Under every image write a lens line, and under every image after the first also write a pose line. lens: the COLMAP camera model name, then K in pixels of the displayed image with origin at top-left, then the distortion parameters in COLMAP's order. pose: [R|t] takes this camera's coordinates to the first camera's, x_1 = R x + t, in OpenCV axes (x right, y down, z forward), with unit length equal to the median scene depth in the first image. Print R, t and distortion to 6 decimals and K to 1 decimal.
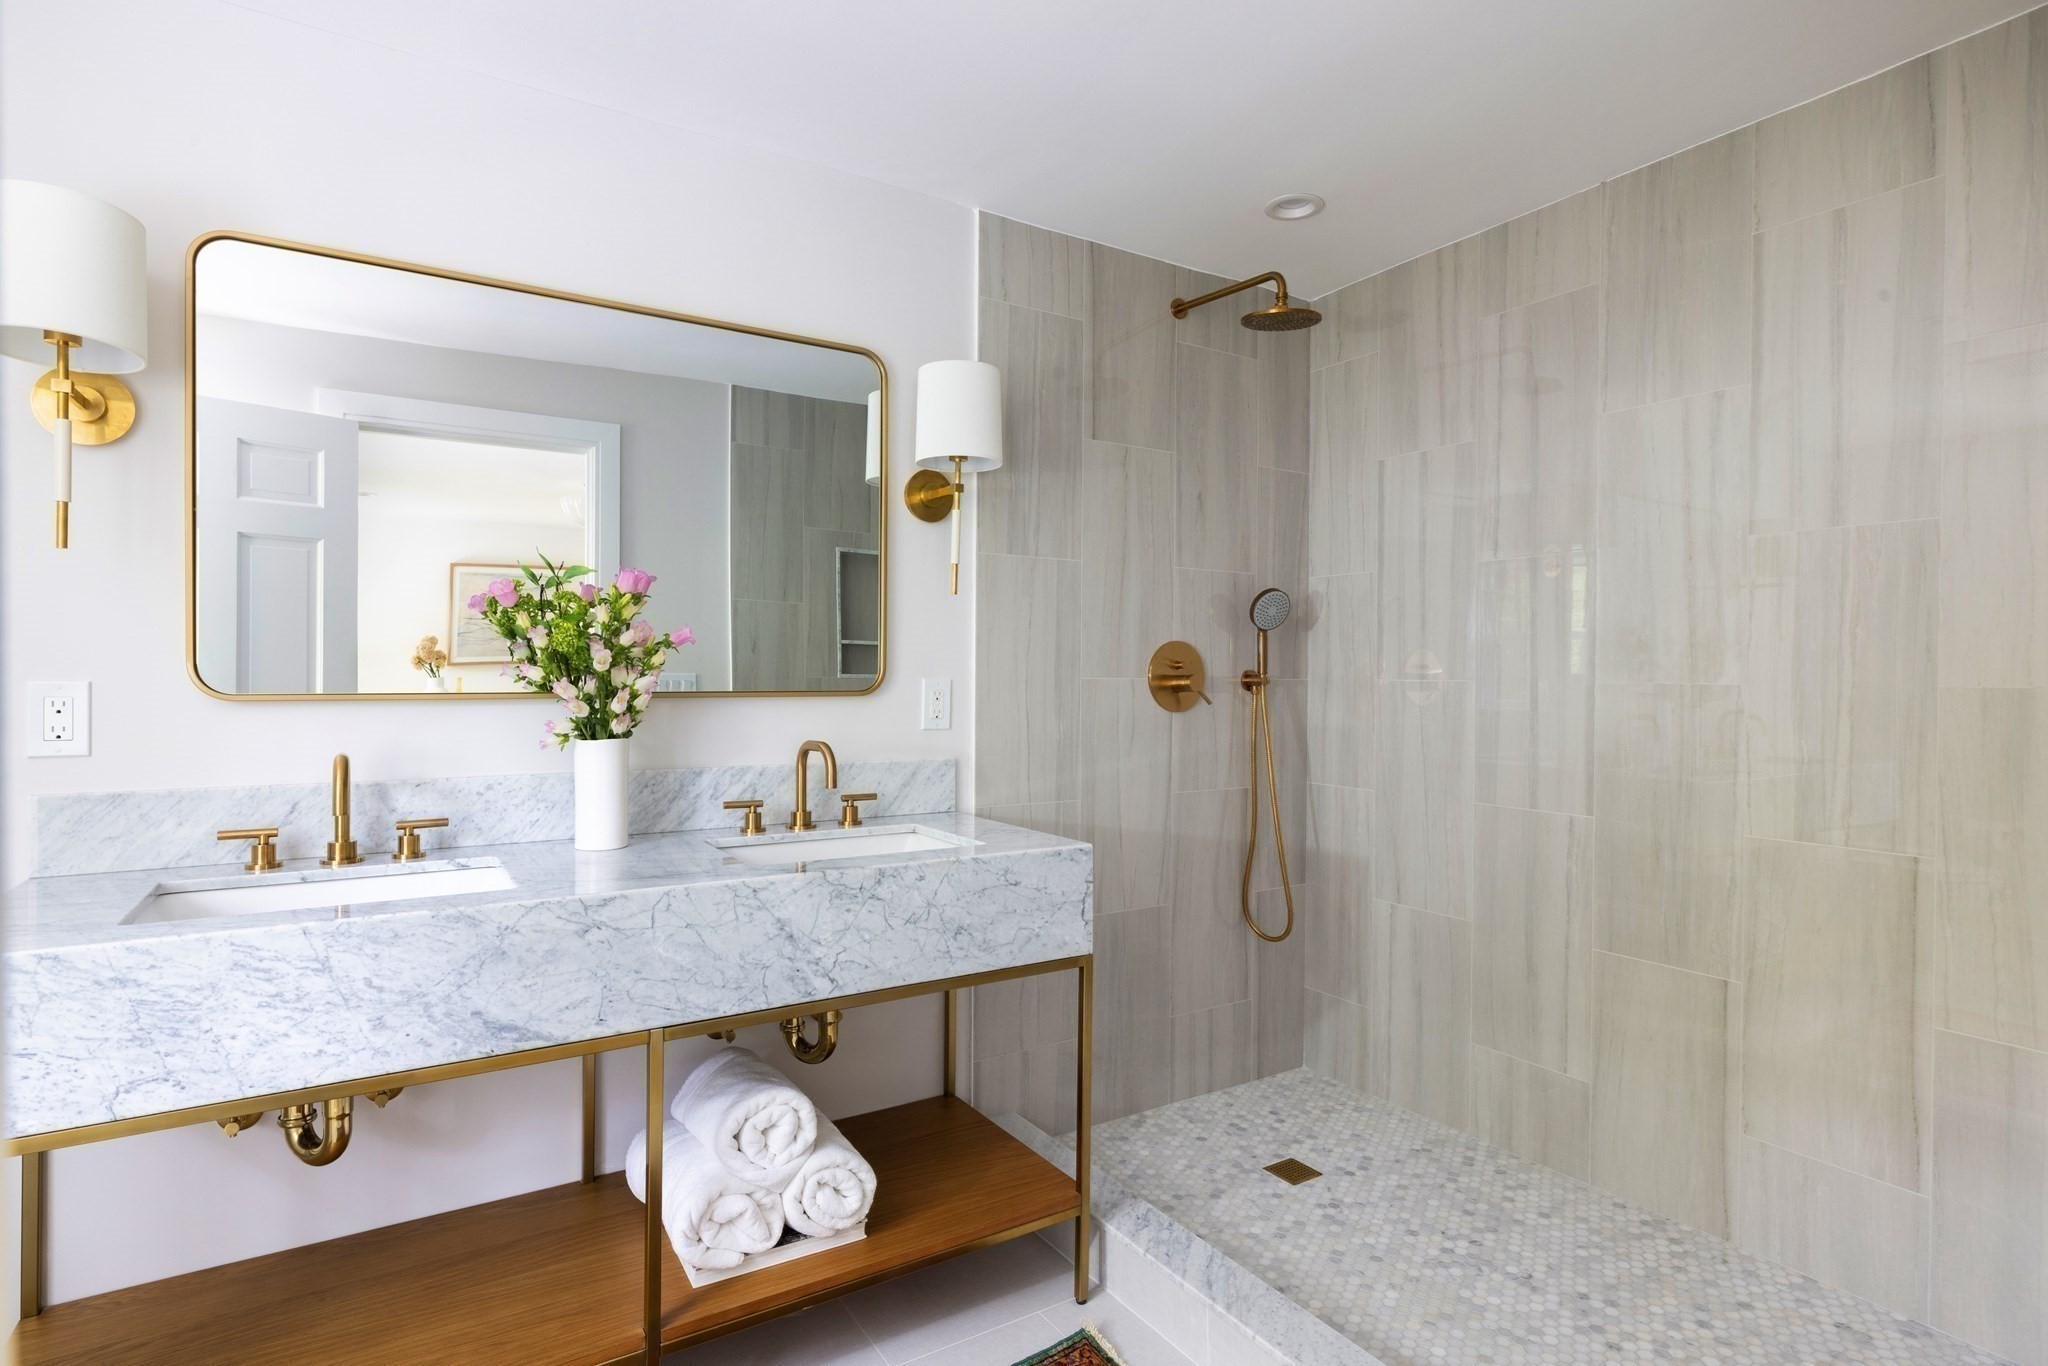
lens RADIAL K [[1050.8, 0, 1034.2], [0, 1050.8, 684.8], [0, 0, 1]] dist [-0.002287, 0.003040]
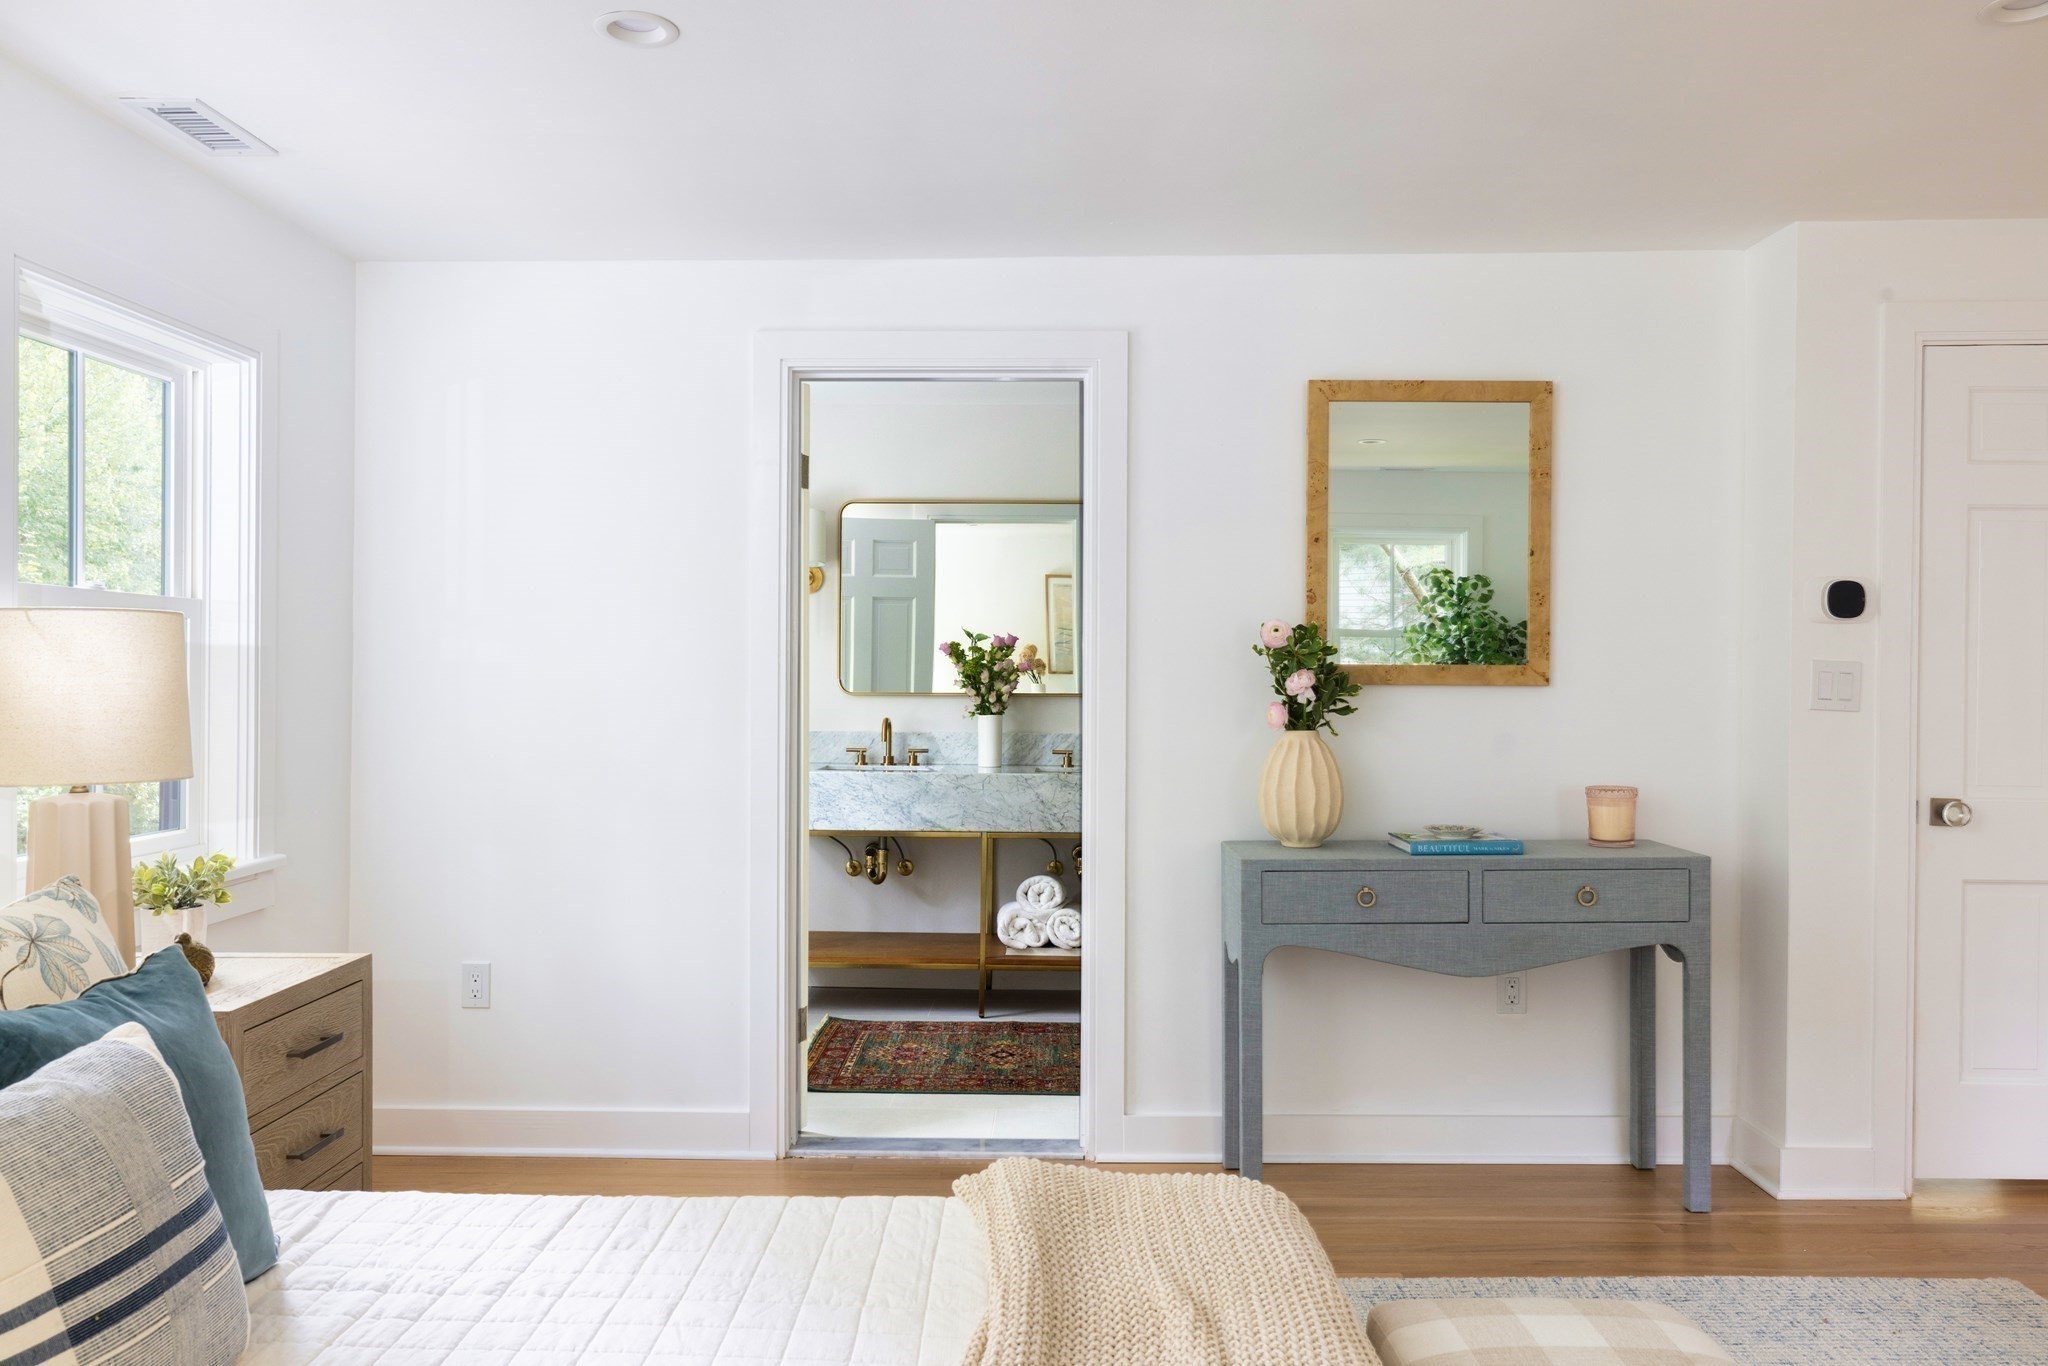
lens RADIAL K [[1587.1, 0, 1025.3], [0, 1587.1, 682.4], [0, 0, 1]] dist [0.003148, 0.000085]
pose [[0.831578, 0.004702, -0.555388, 1.452702], [-0.008889, 0.999949, -0.004844, 0.000958], [0.555337, 0.008965, 0.831577, -1.652460]]
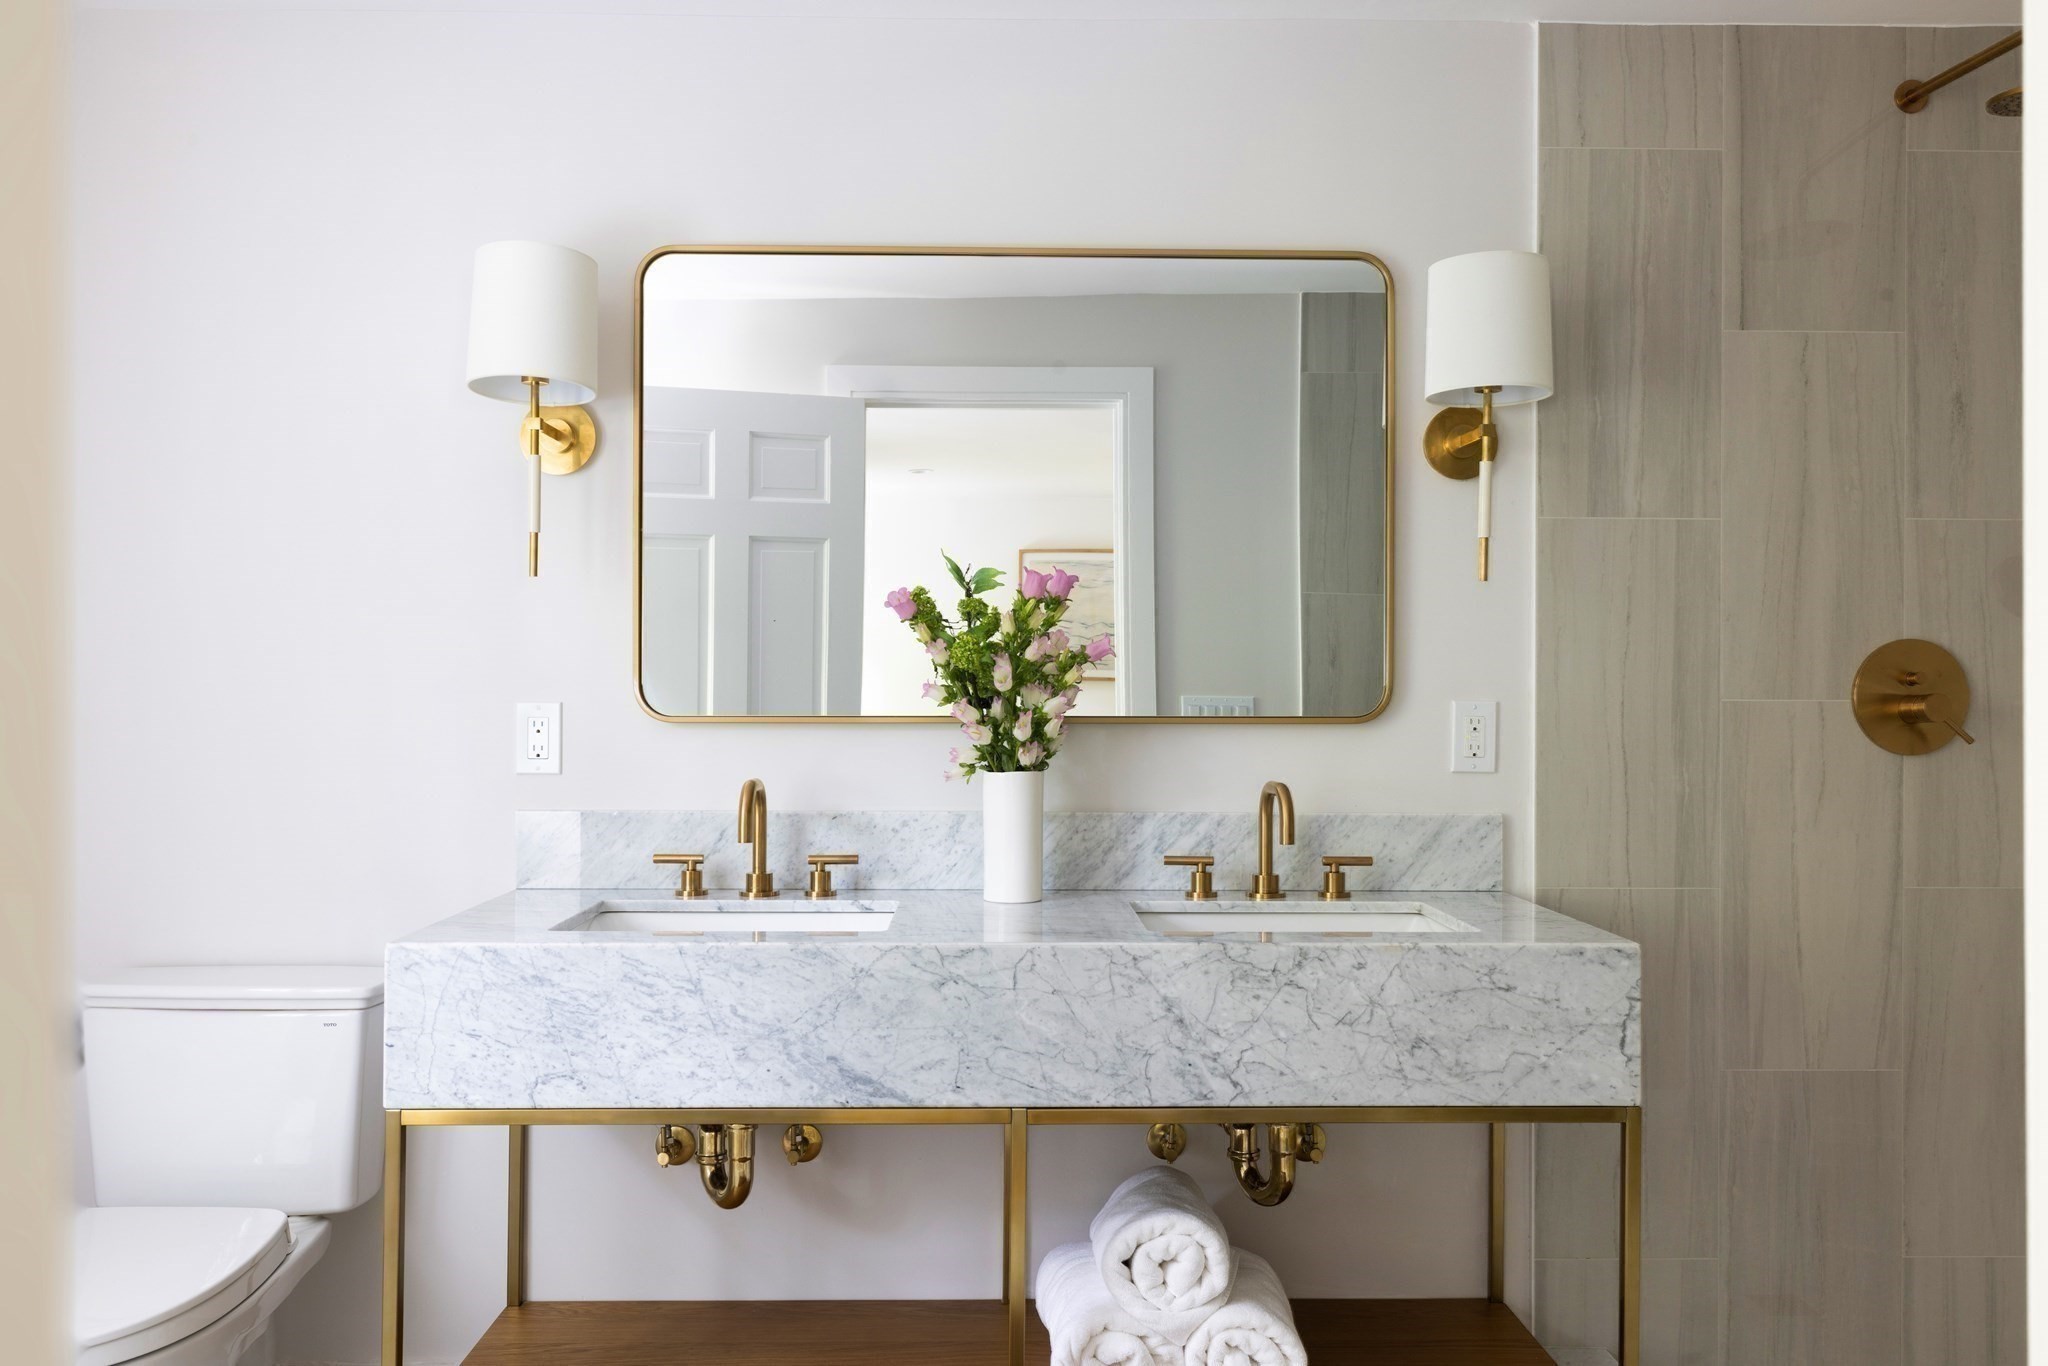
lens RADIAL K [[1627.6, 0, 1019.9], [0, 1627.6, 687.5], [0, 0, 1]] dist [0.004854, 0.008480]
pose [[0.855160, -0.003237, -0.518353, 0.277472], [-0.003901, 0.999912, -0.012680, 0.000772], [0.518349, 0.012866, 0.855073, -0.118152]]
